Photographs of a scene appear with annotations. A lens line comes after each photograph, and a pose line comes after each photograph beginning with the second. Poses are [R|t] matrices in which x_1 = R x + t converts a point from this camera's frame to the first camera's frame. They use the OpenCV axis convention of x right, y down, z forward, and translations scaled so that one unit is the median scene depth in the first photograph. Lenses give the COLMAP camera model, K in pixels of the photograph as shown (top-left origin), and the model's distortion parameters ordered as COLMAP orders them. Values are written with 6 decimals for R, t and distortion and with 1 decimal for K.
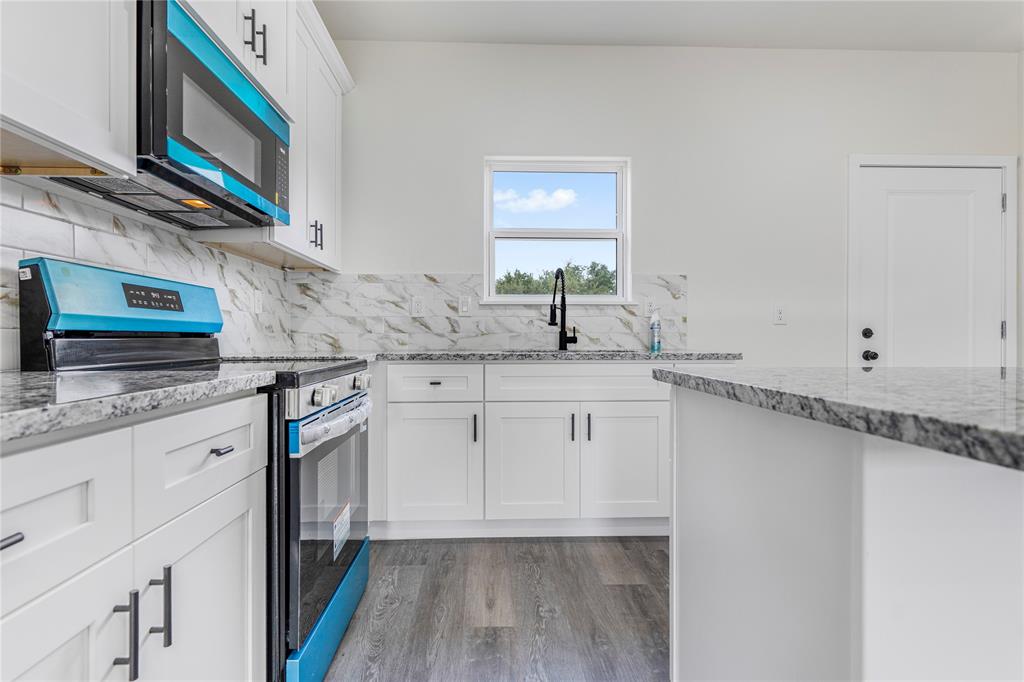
lens RADIAL K [[492.7, 0, 512.0], [0, 492.7, 341.0], [0, 0, 1]] dist [0.000727, 0.000082]
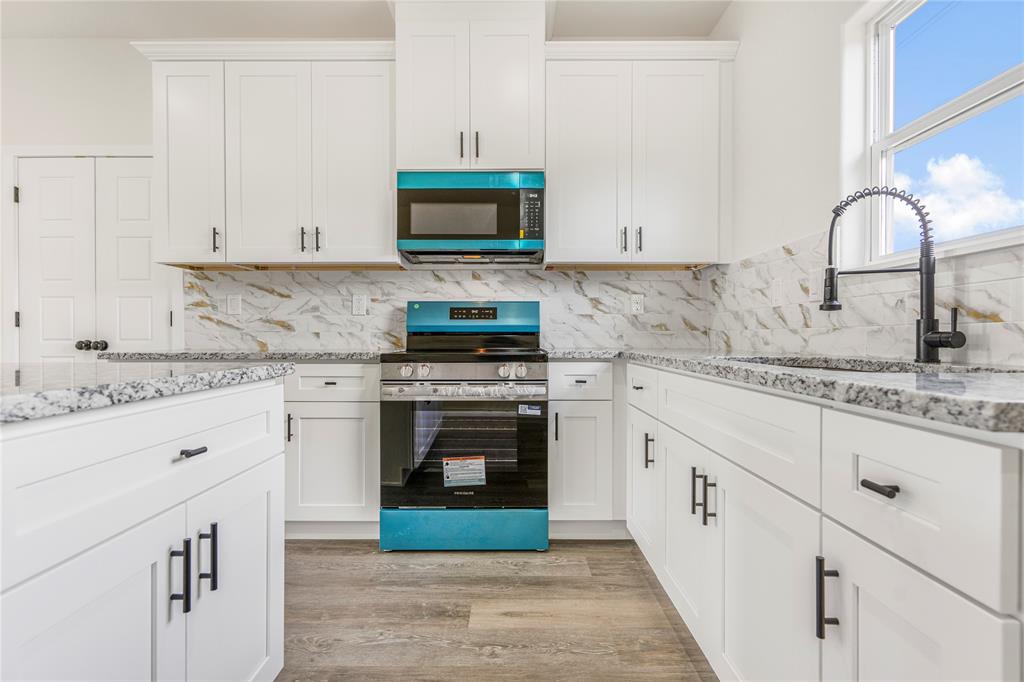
lens RADIAL K [[488.9, 0, 506.8], [0, 488.9, 338.3], [0, 0, 1]] dist [0.000811, 0.000335]
pose [[-0.053711, 0.004182, -0.998548, 0.853782], [-0.007180, 0.999964, 0.004574, -0.003391], [0.998531, 0.007415, -0.053680, 0.987036]]
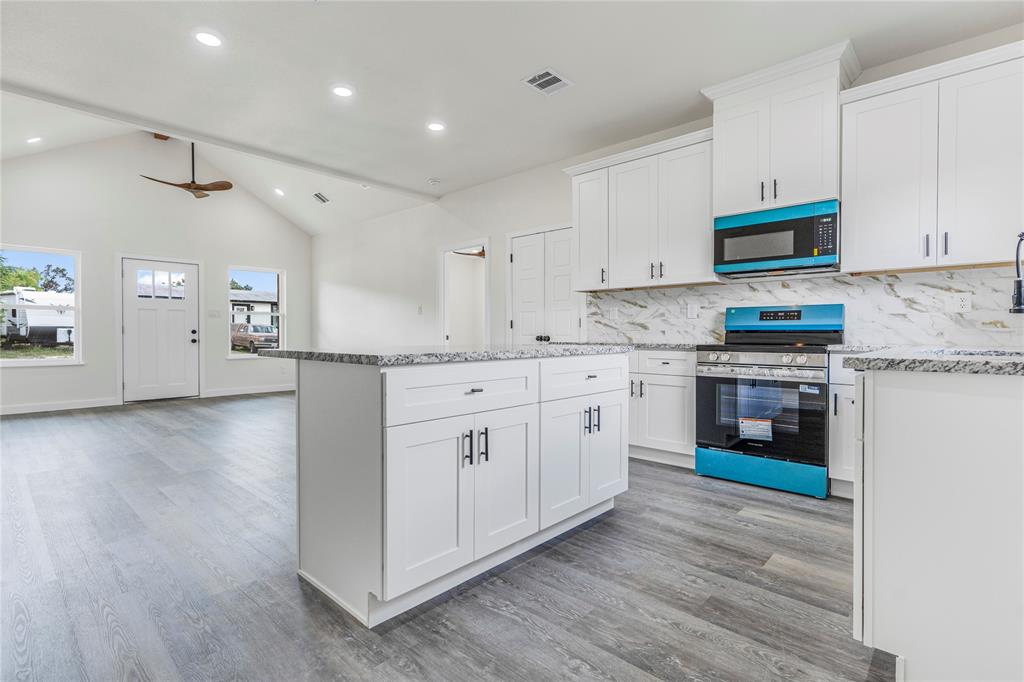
lens RADIAL K [[488.9, 0, 506.8], [0, 488.9, 338.3], [0, 0, 1]] dist [0.000811, 0.000335]
pose [[-0.712356, 0.006558, -0.701787, 1.436768], [-0.005814, 0.999867, 0.015245, -0.006072], [0.701794, 0.014940, -0.712224, 1.399977]]
